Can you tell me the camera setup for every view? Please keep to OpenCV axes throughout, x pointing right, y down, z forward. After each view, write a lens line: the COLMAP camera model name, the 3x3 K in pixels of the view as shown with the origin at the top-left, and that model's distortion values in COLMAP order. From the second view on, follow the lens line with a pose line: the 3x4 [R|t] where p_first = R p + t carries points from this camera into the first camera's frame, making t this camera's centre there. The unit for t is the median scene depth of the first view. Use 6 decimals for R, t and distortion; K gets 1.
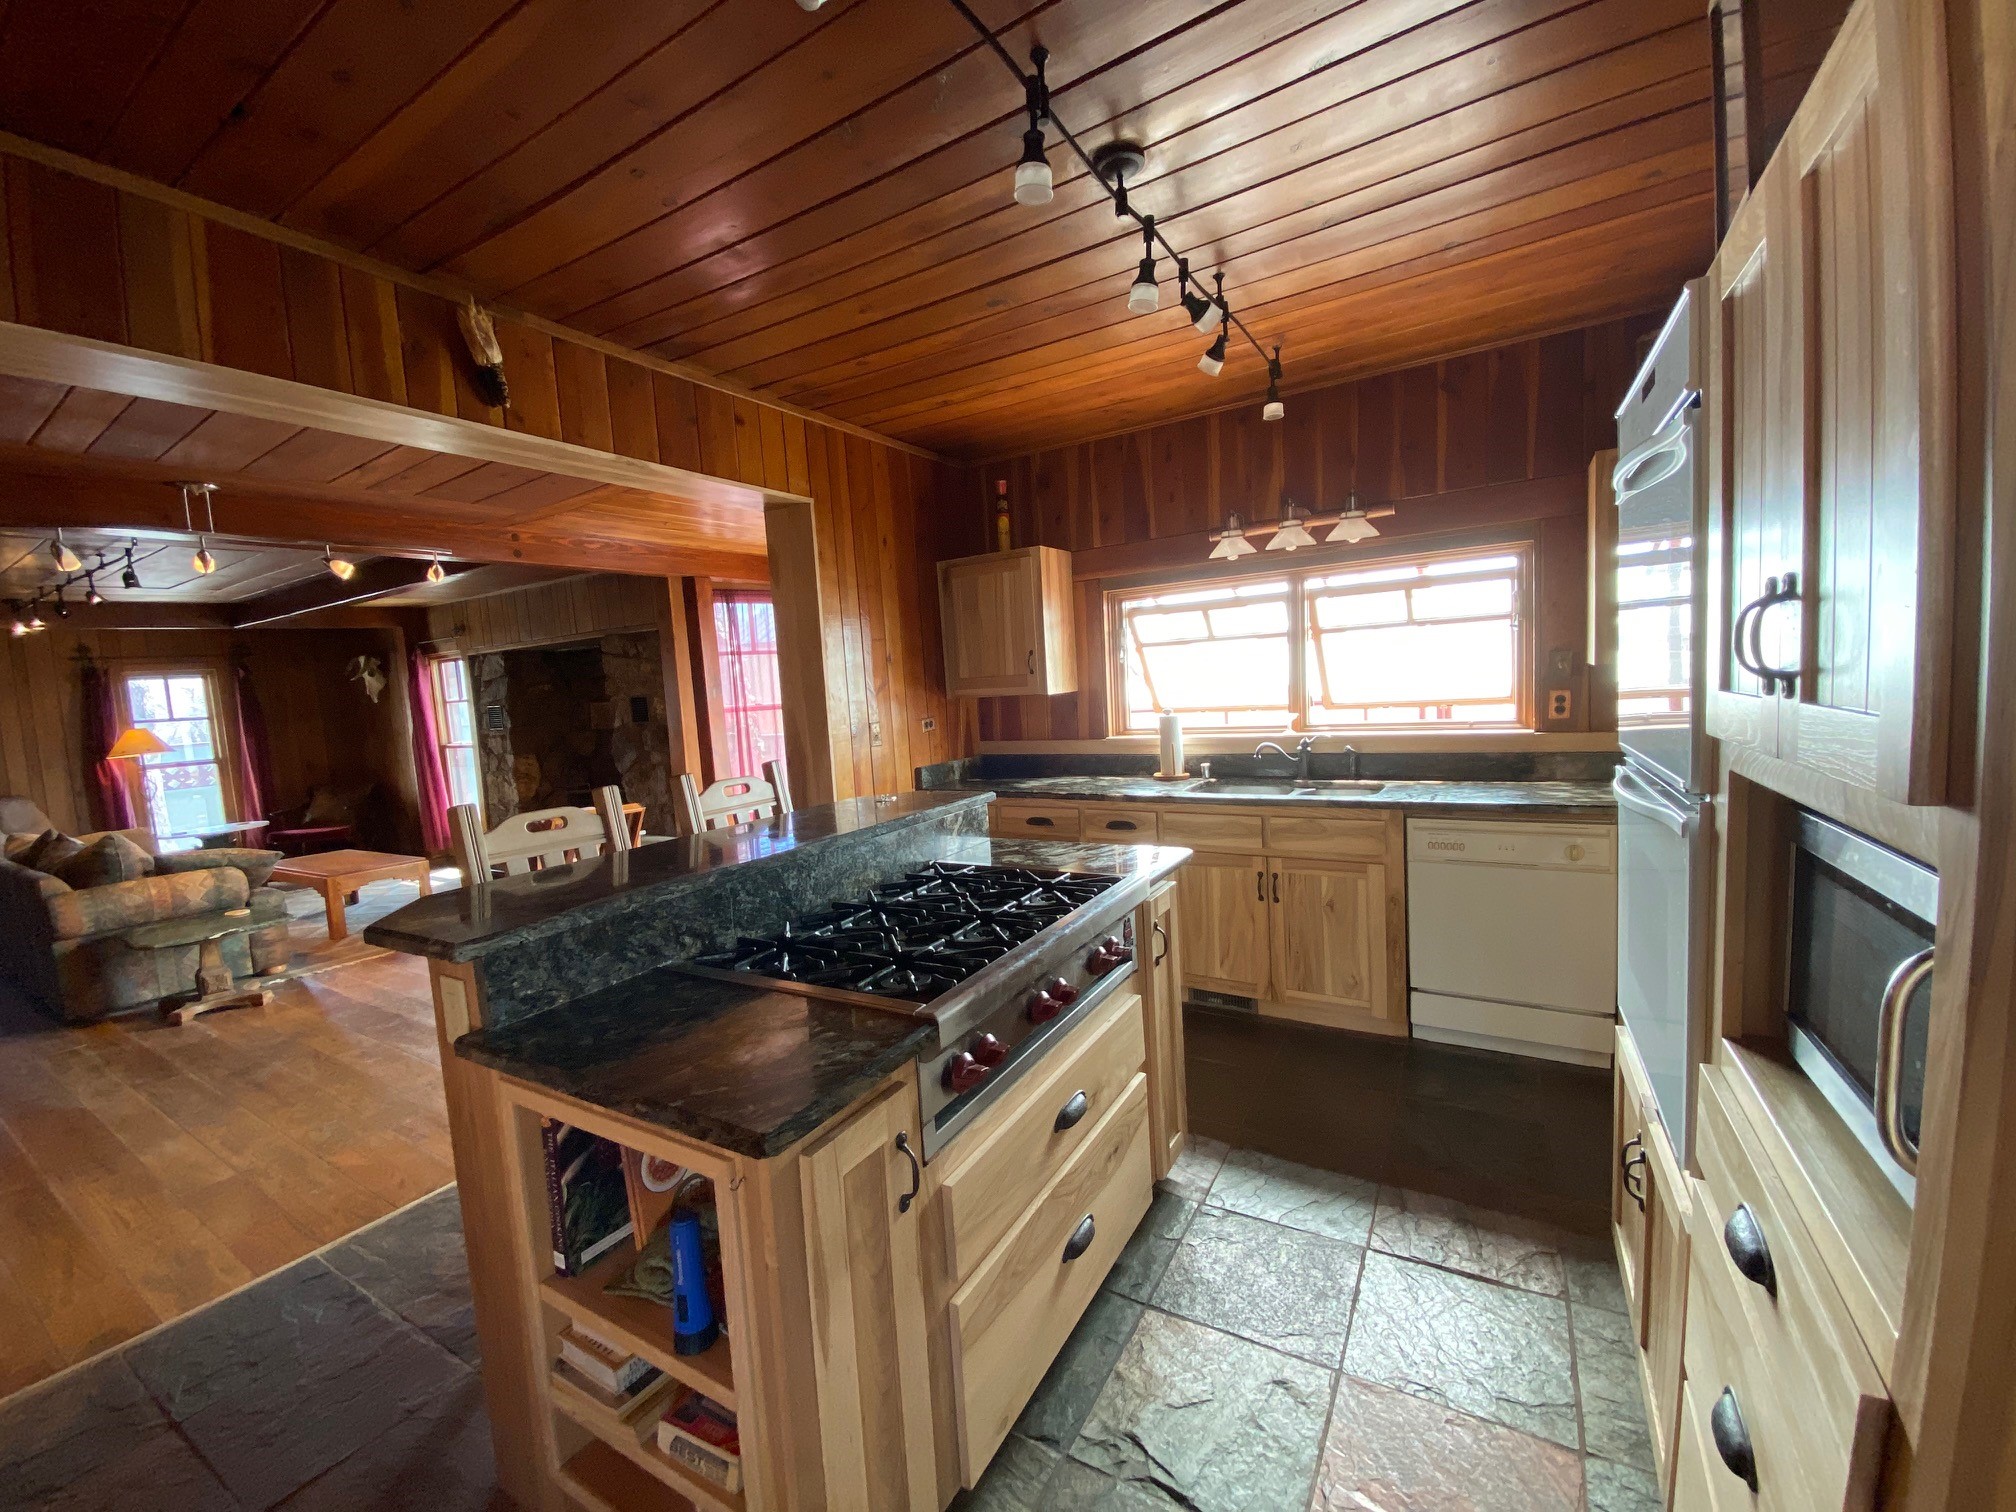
lens RADIAL K [[816.3, 0, 1001.4], [0, 816.3, 768.4], [0, 0, 1]] dist [0.034594, -0.028514]
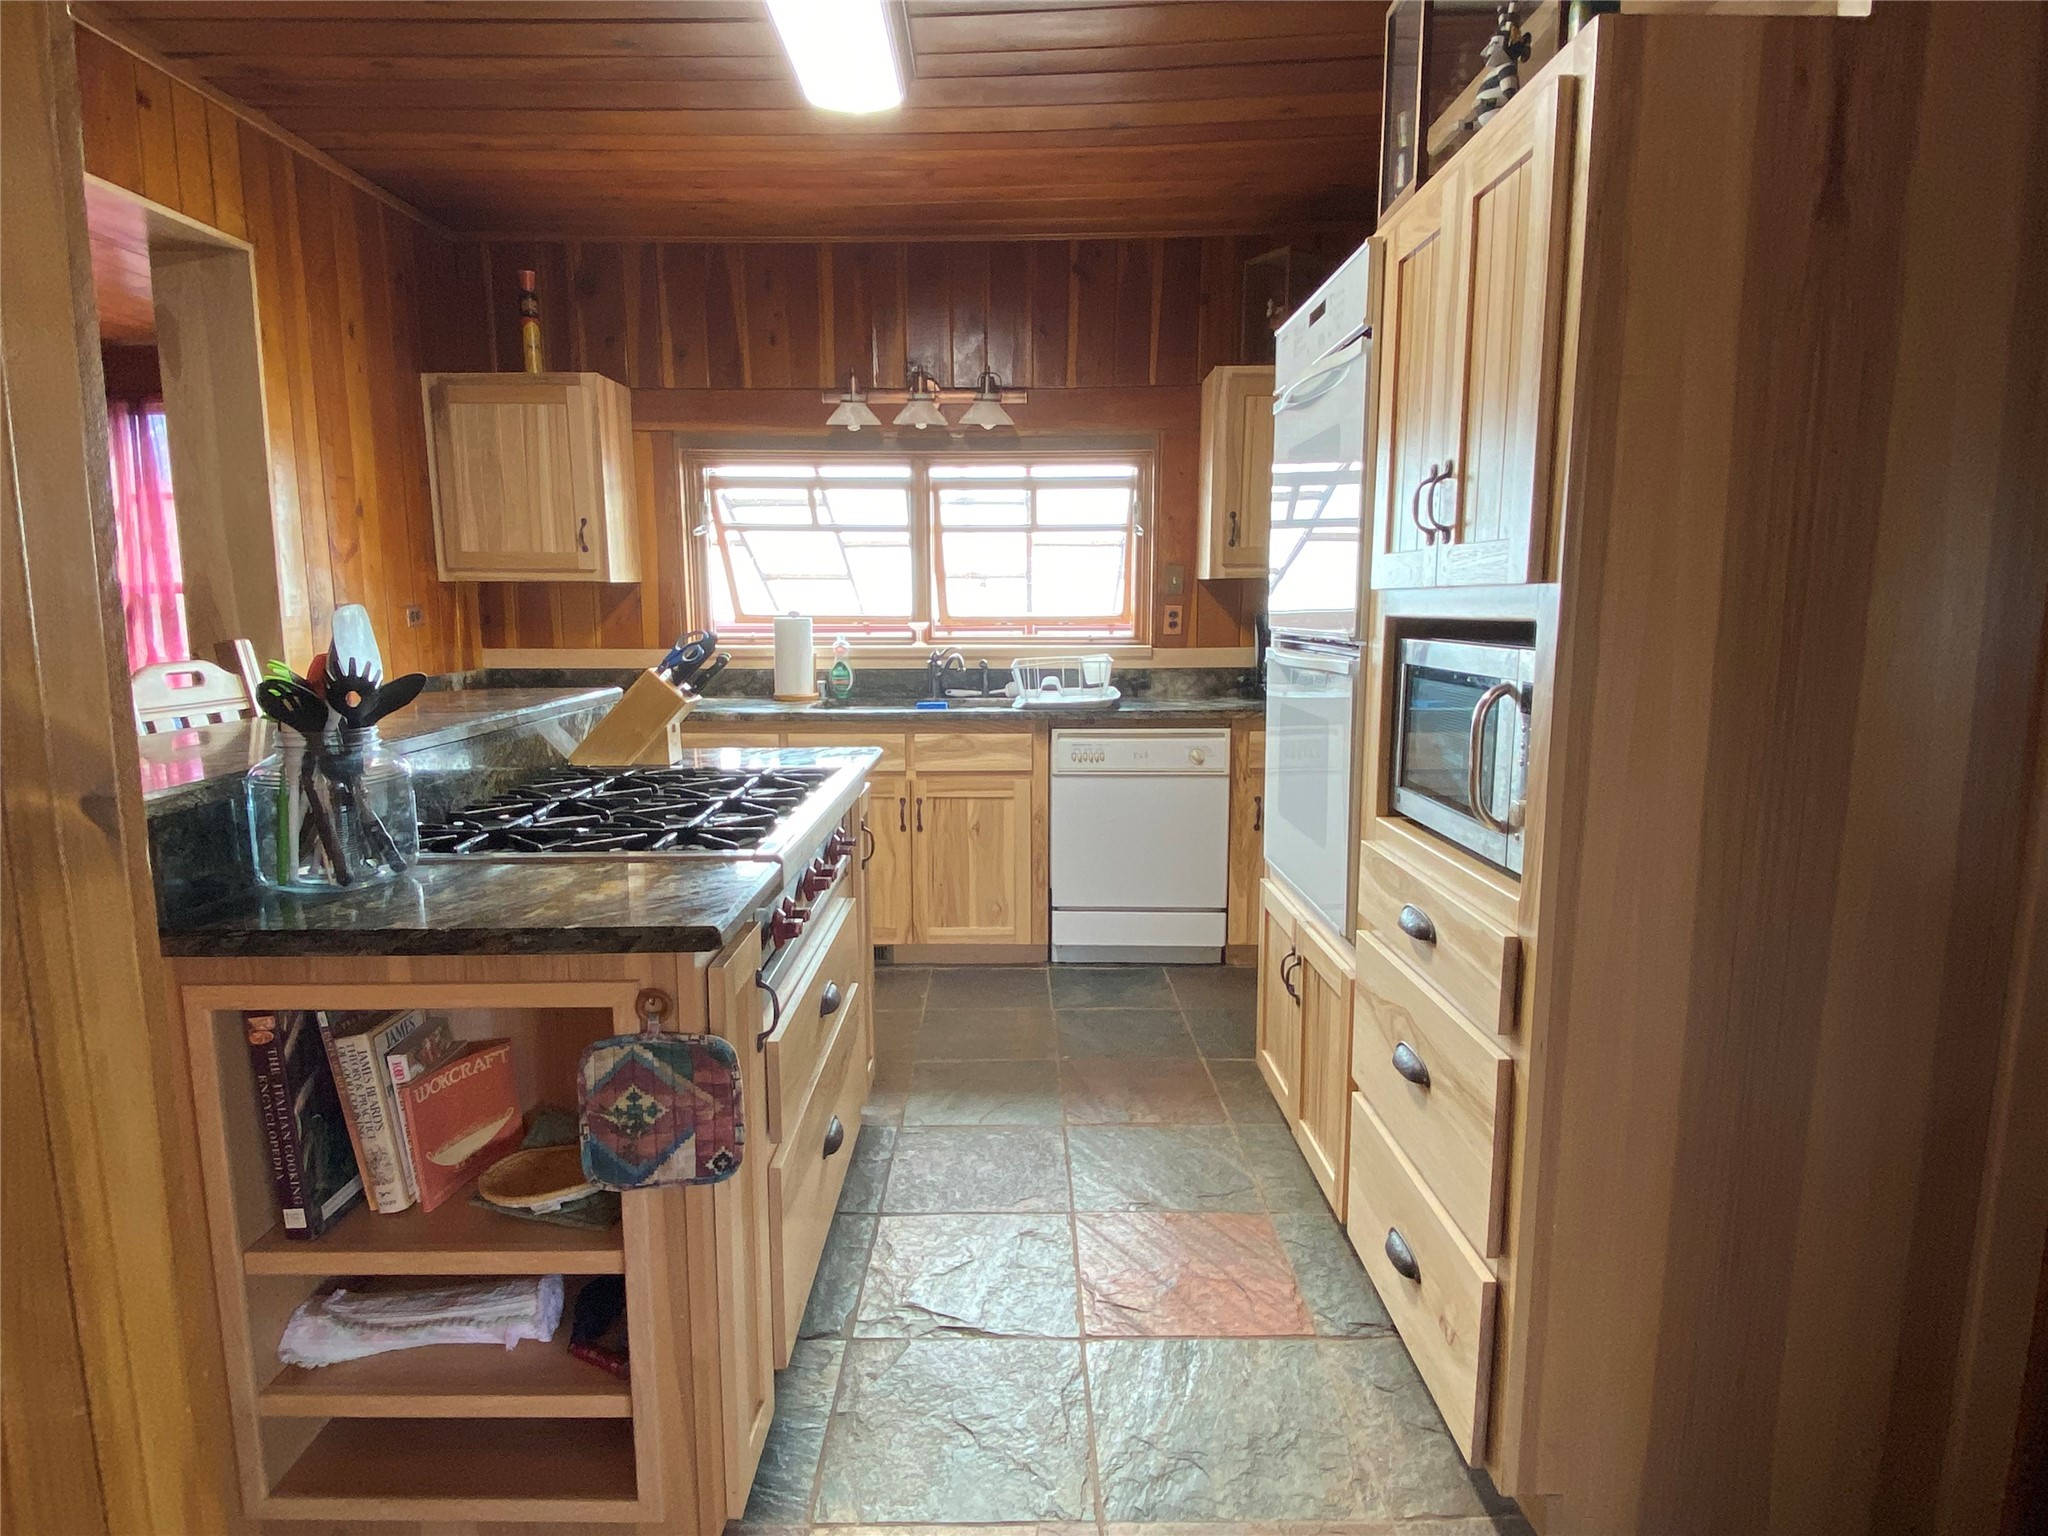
lens RADIAL K [[1175.9, 0, 1002.7], [0, 1175.9, 780.3], [0, 0, 1]] dist [0.081554, -0.080679]
pose [[0.861581, -0.019200, 0.507256, -0.208014], [0.004751, 0.999546, 0.029763, 0.066396], [-0.507597, -0.023234, 0.861281, -0.119599]]
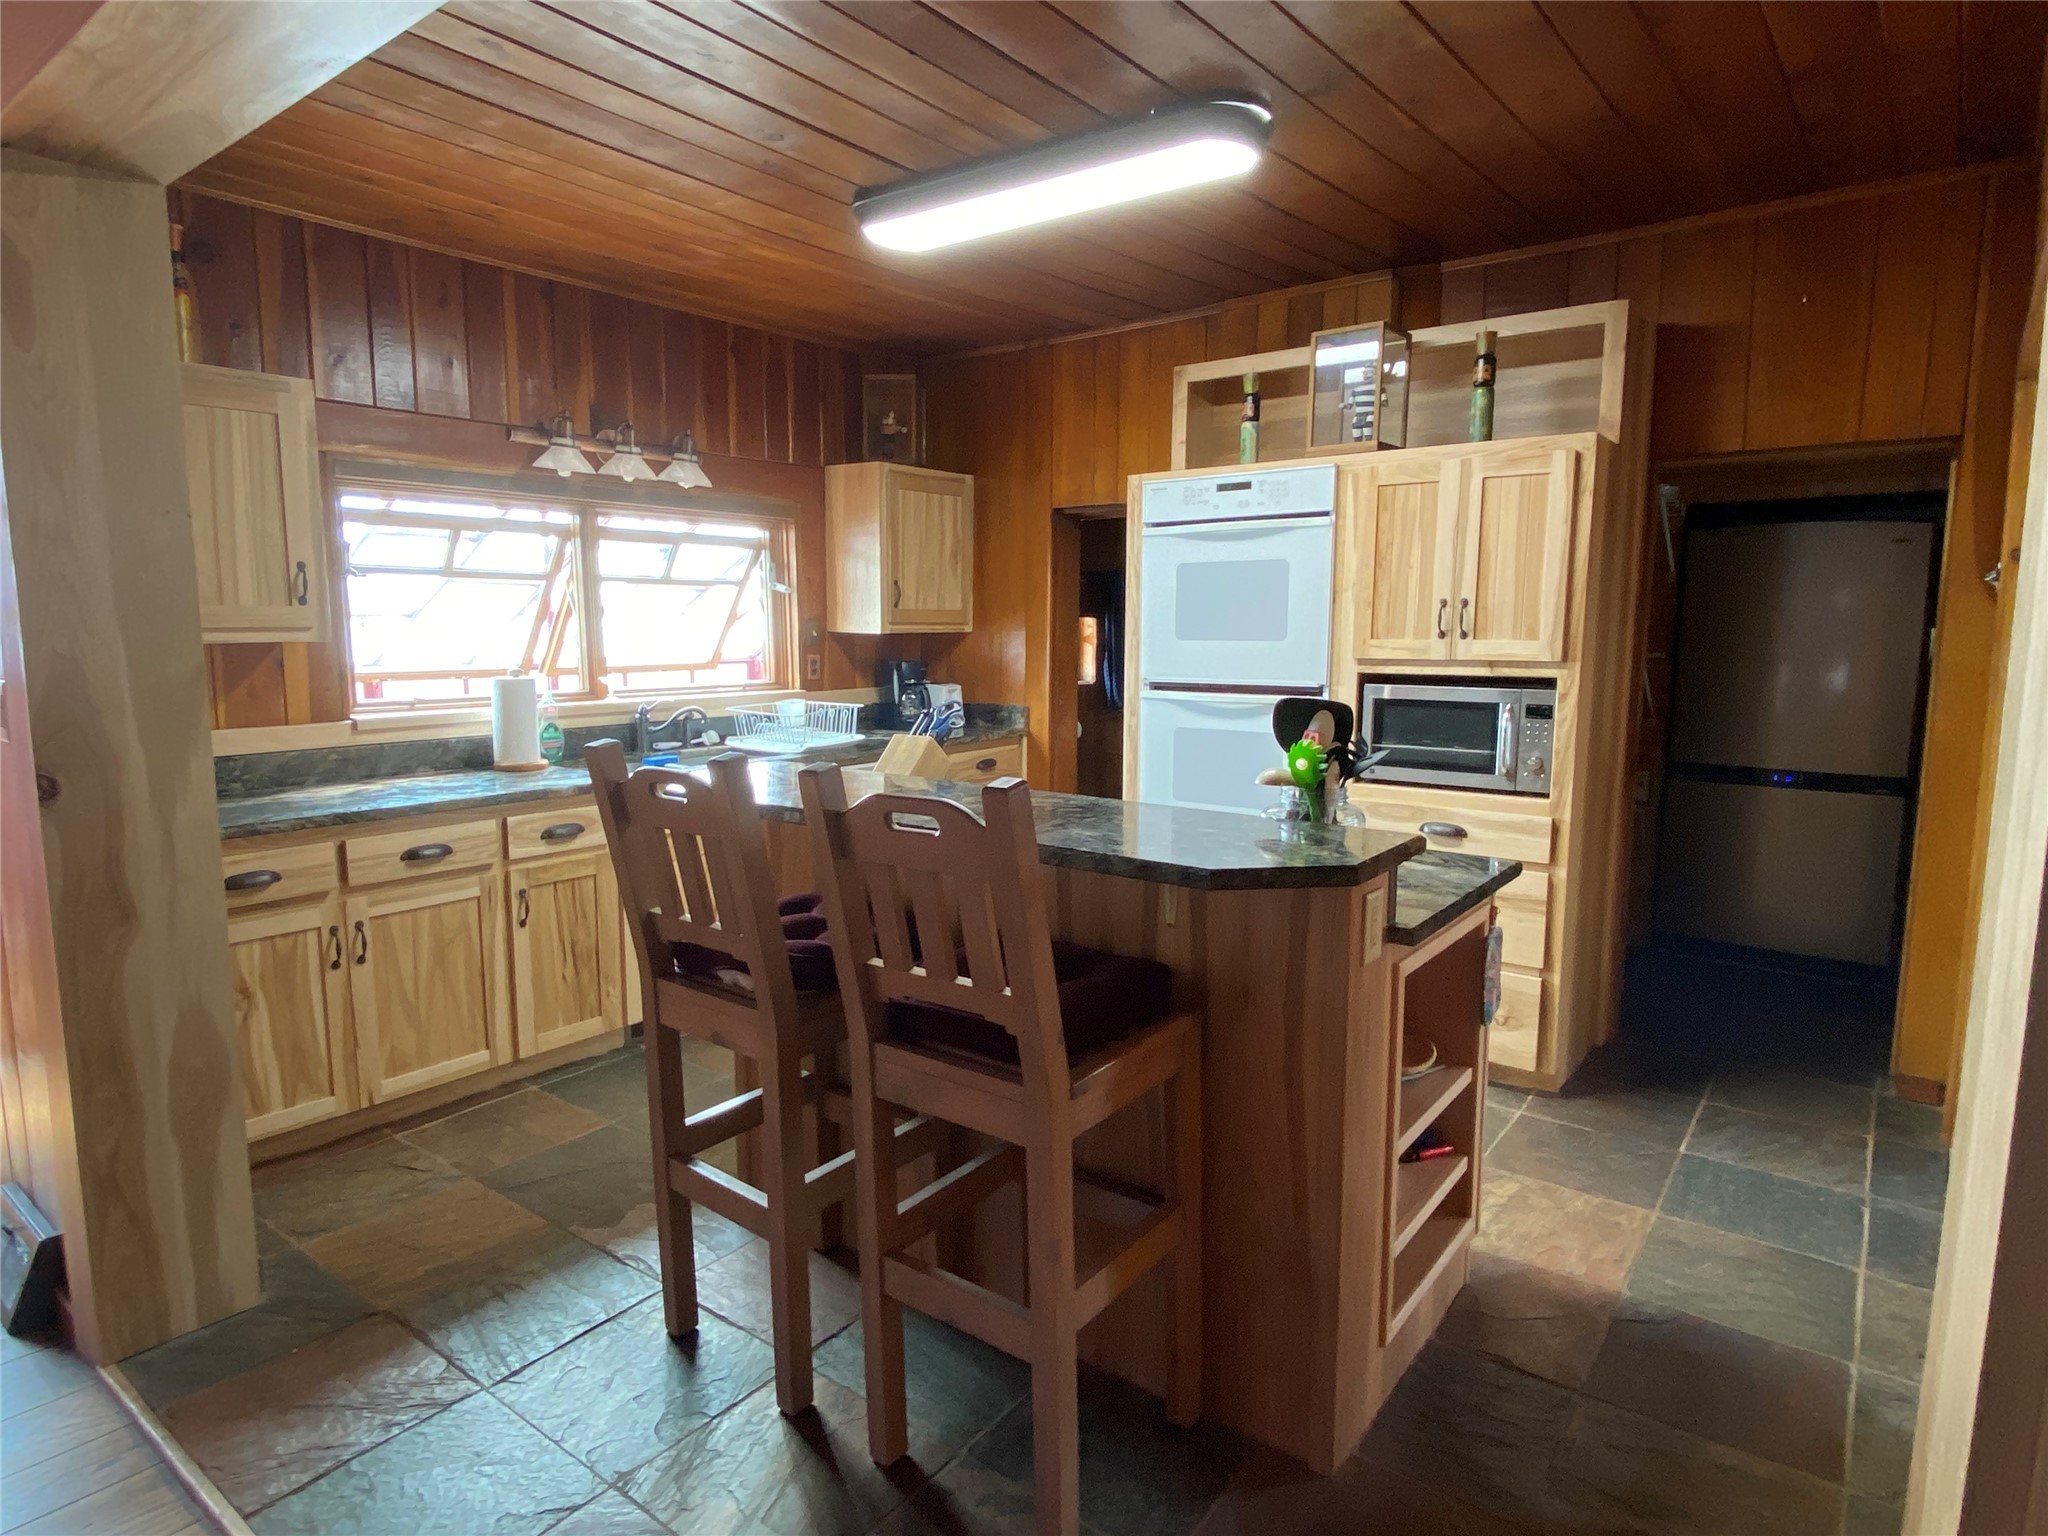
lens RADIAL K [[1175.9, 0, 1002.7], [0, 1175.9, 780.3], [0, 0, 1]] dist [0.081554, -0.080679]
pose [[0.096188, -0.078892, 0.992232, -0.854522], [0.098028, 0.992759, 0.069431, -0.007574], [-0.990524, 0.090588, 0.103225, 0.525146]]
